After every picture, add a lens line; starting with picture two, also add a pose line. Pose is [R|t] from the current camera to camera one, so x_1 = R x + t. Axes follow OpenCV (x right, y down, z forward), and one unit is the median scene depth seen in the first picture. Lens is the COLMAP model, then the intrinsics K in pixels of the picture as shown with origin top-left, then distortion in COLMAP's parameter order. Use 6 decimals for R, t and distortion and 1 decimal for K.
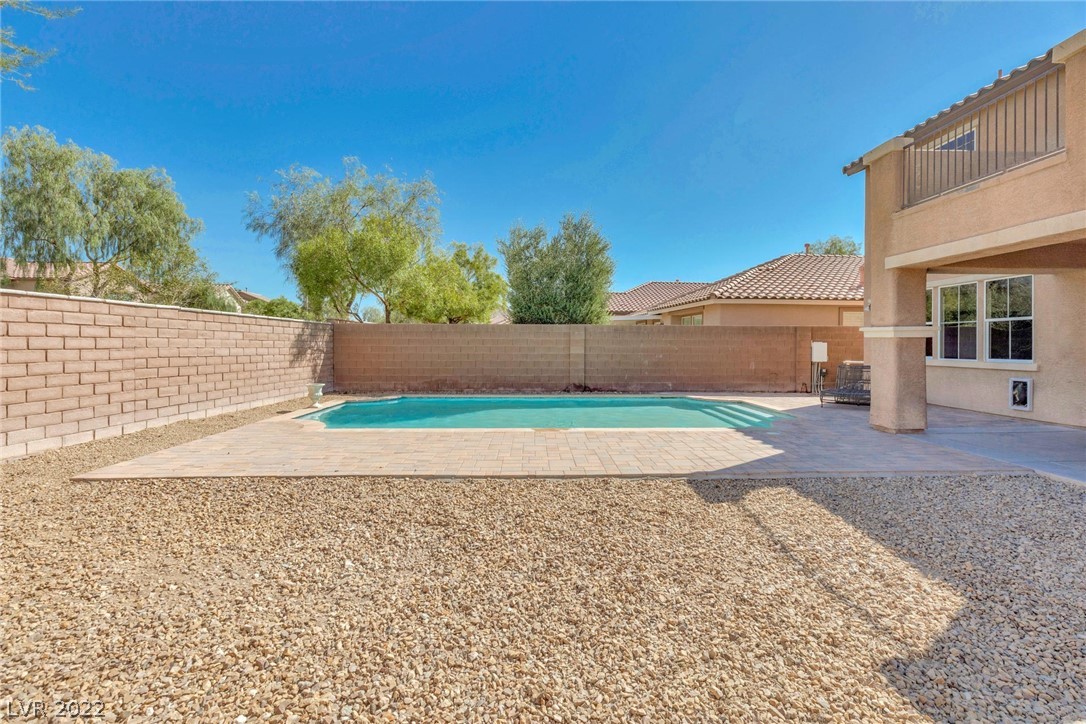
lens RADIAL K [[489.2, 0, 554.6], [0, 489.2, 350.4], [0, 0, 1]] dist [0.001302, 0.001464]
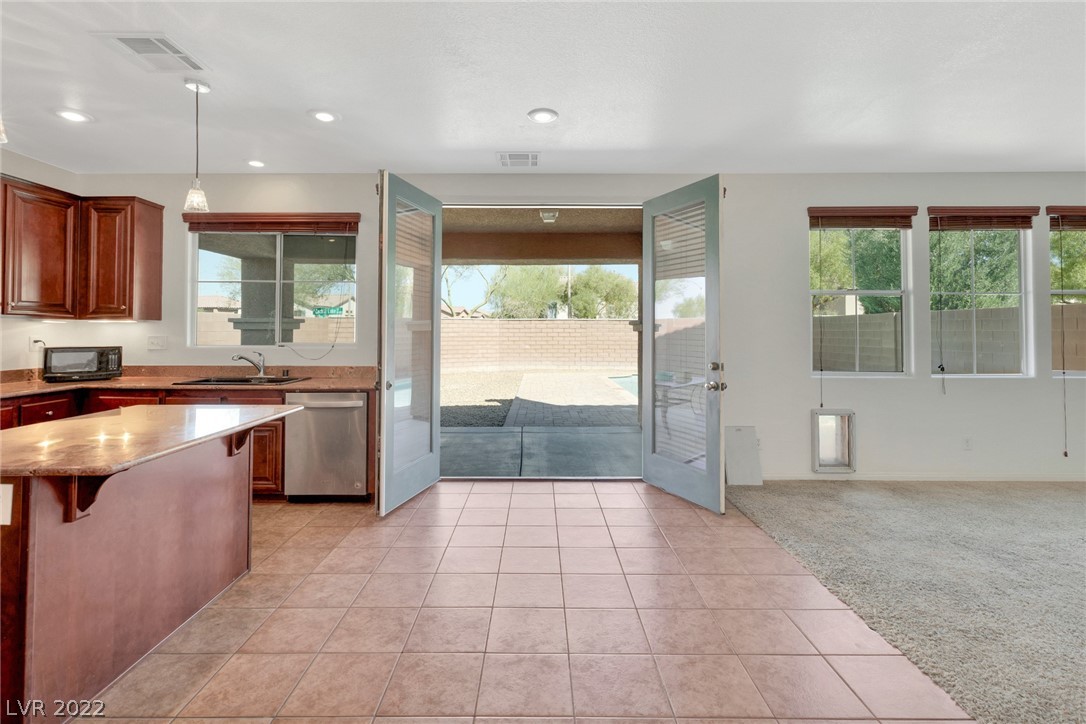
lens RADIAL K [[519.3, 0, 540.9], [0, 519.3, 326.8], [0, 0, 1]] dist [0.001322, 0.000251]
pose [[-0.041521, -0.010719, -0.999080, 1.041407], [-0.014722, 0.999840, -0.010115, -0.013407], [0.999029, 0.014288, -0.041672, 0.502057]]
